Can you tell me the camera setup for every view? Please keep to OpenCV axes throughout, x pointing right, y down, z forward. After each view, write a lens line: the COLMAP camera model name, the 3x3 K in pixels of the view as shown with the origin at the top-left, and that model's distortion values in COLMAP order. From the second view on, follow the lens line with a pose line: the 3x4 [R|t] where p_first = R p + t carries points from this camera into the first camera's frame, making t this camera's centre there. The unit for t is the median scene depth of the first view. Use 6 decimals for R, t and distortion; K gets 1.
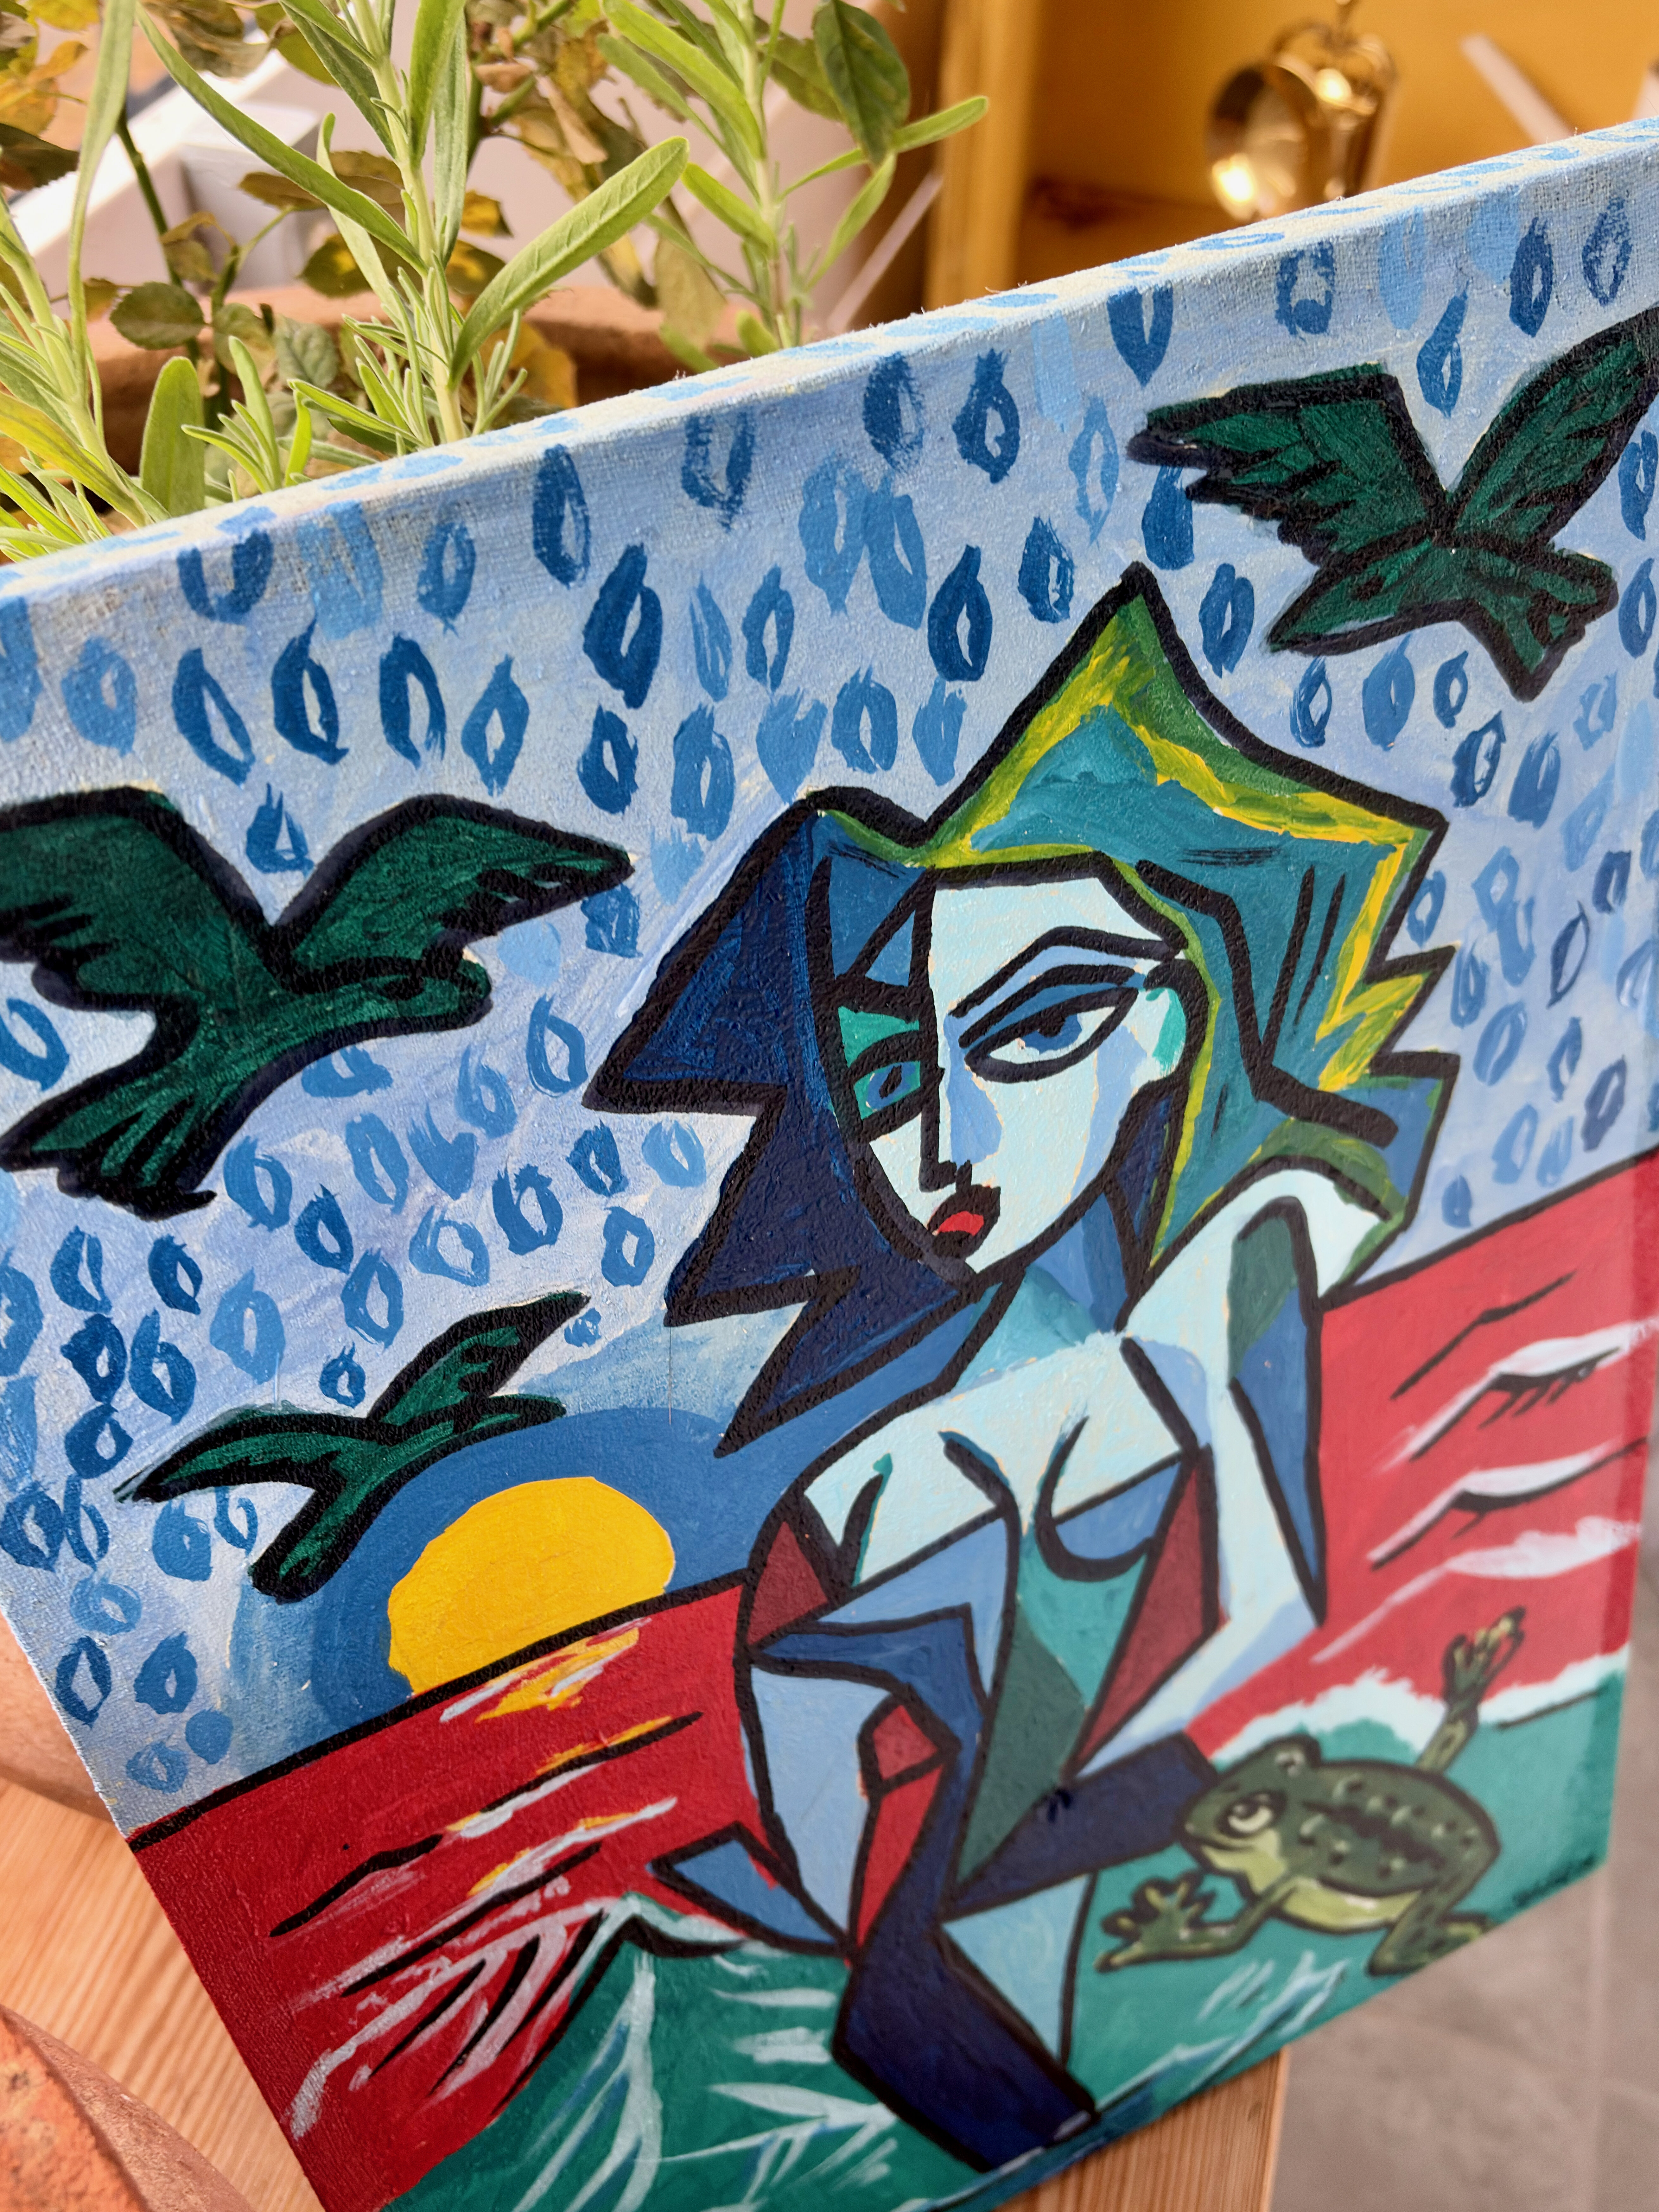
lens RADIAL K [[1937.5, 0, 729.2], [0, 1937.5, 1124.4], [0, 0, 1]] dist [0.061939, -0.196793]
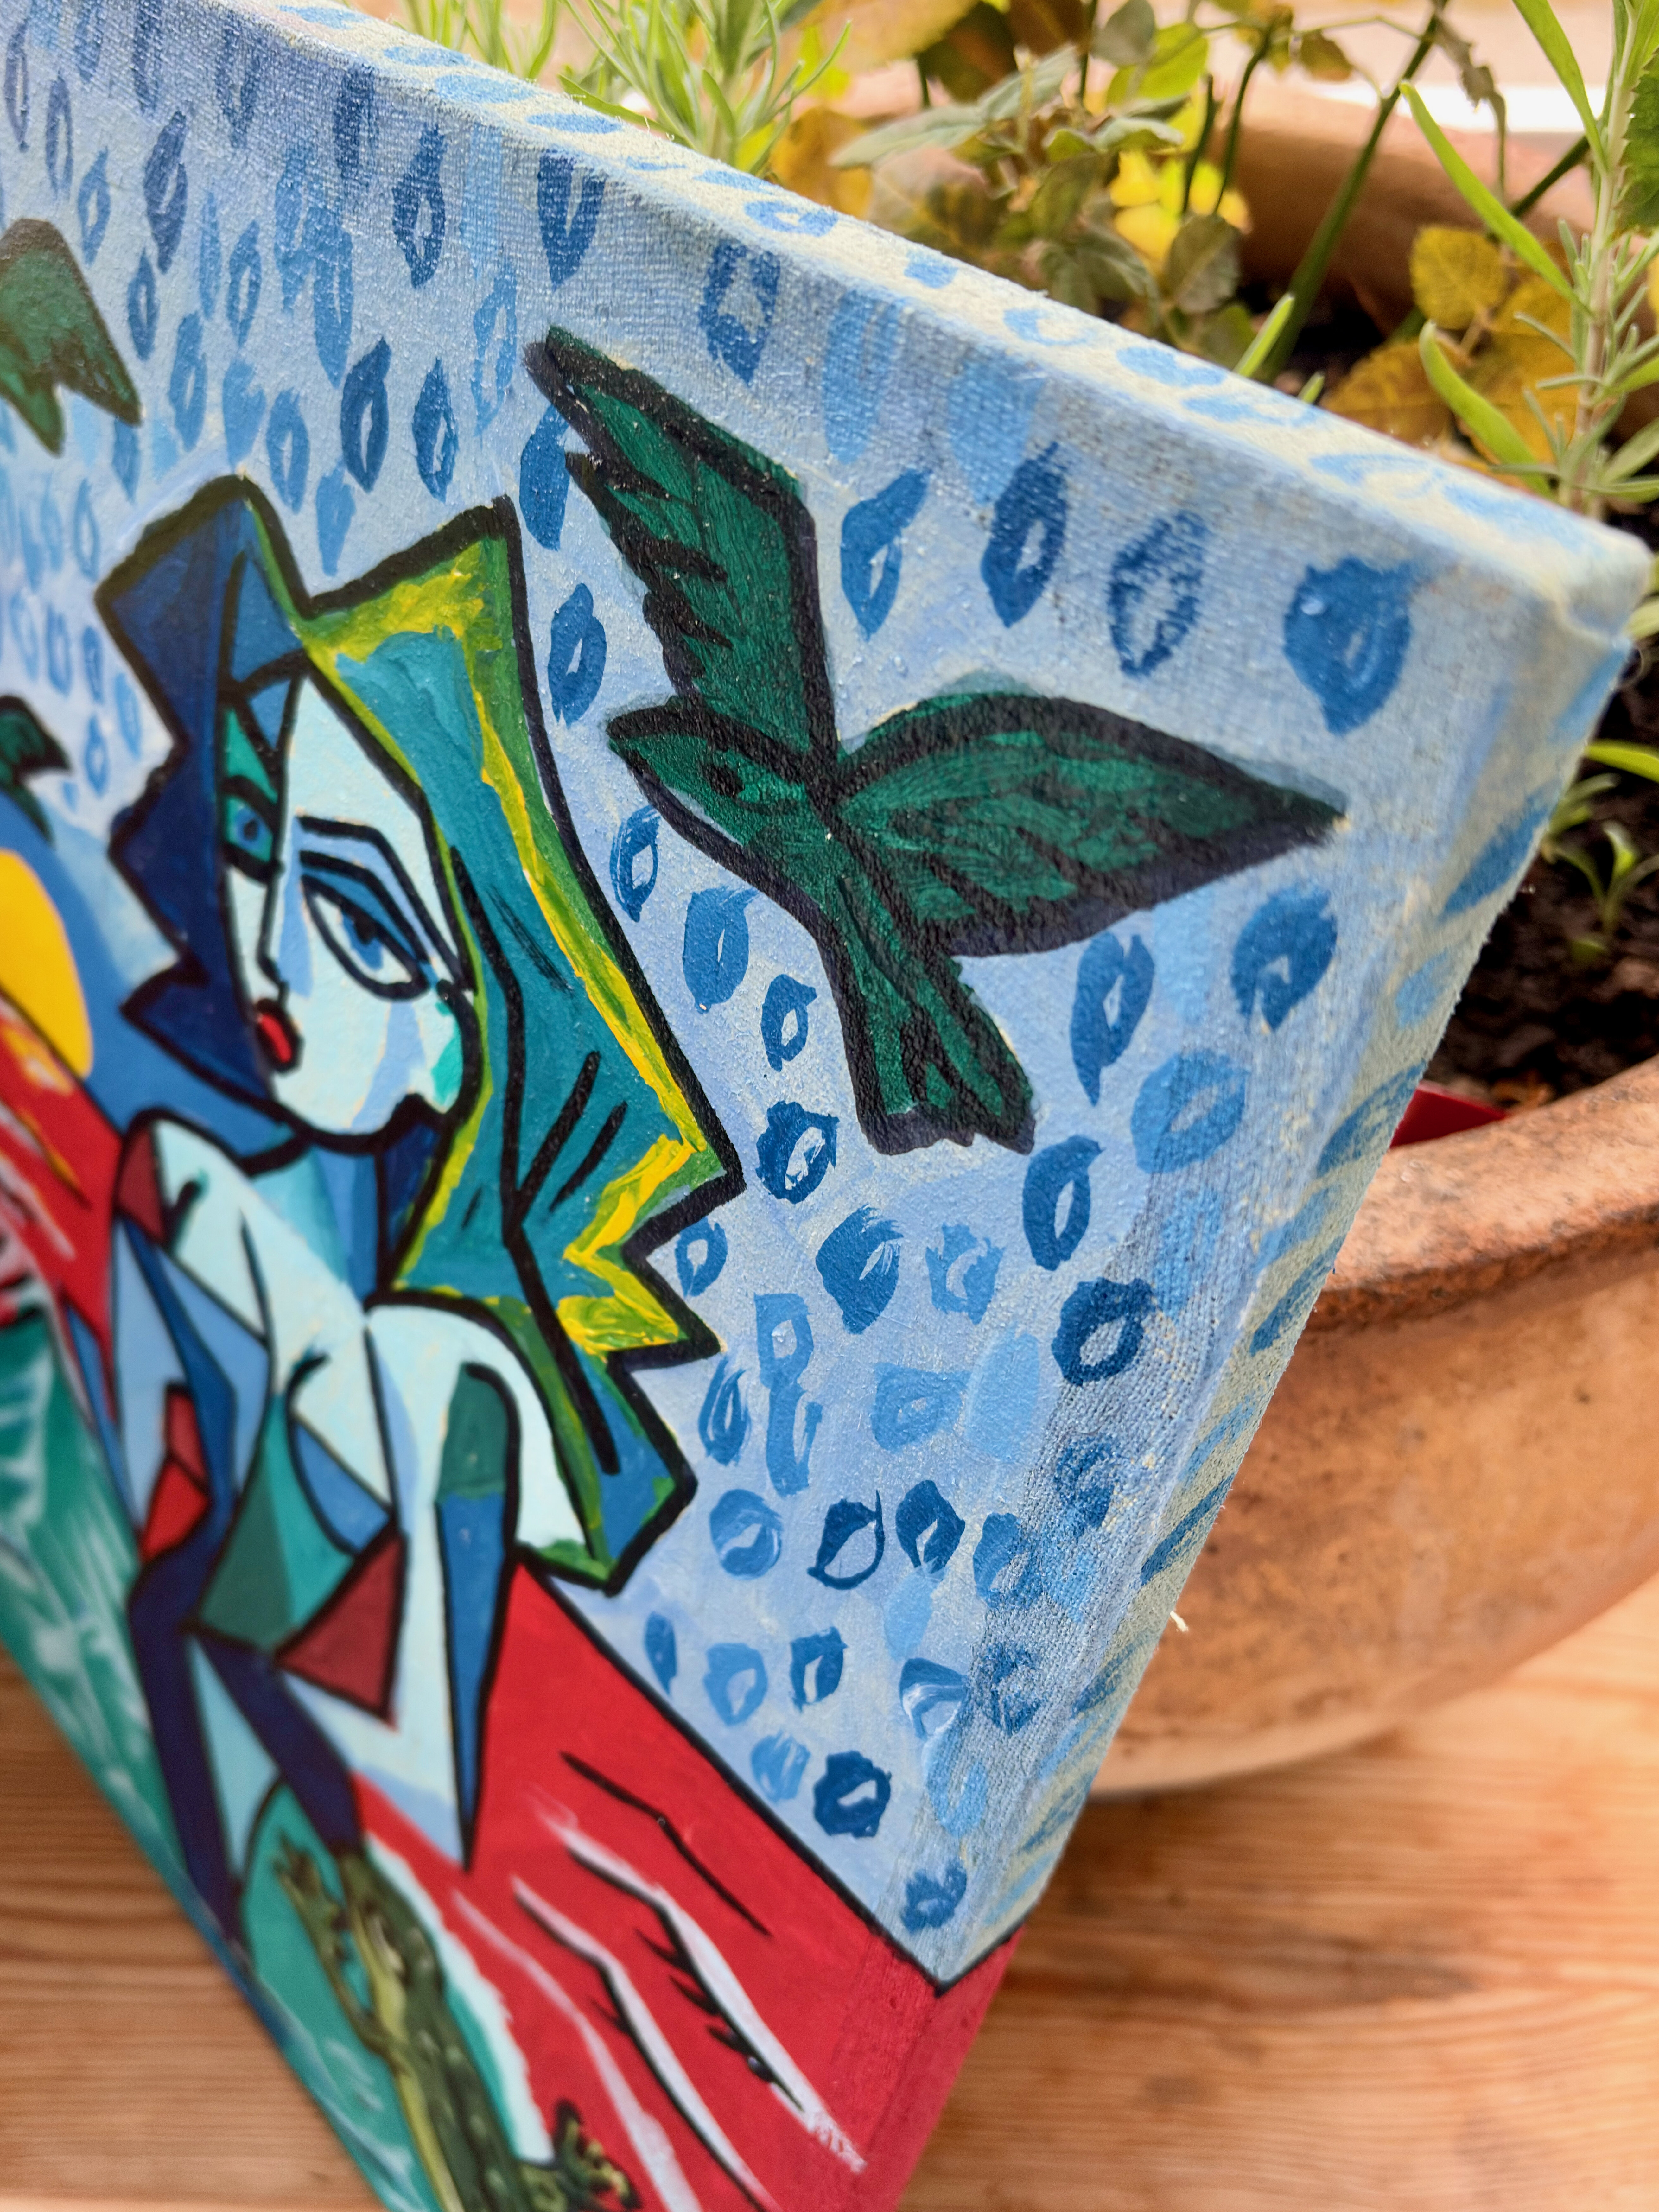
lens RADIAL K [[1937.5, 0, 729.2], [0, 1937.5, 1124.4], [0, 0, 1]] dist [0.061939, -0.196793]
pose [[0.283123, 0.734288, -0.616978, 0.853381], [-0.689367, 0.603053, 0.401374, -0.483615], [0.666795, 0.311686, 0.676932, 0.571299]]
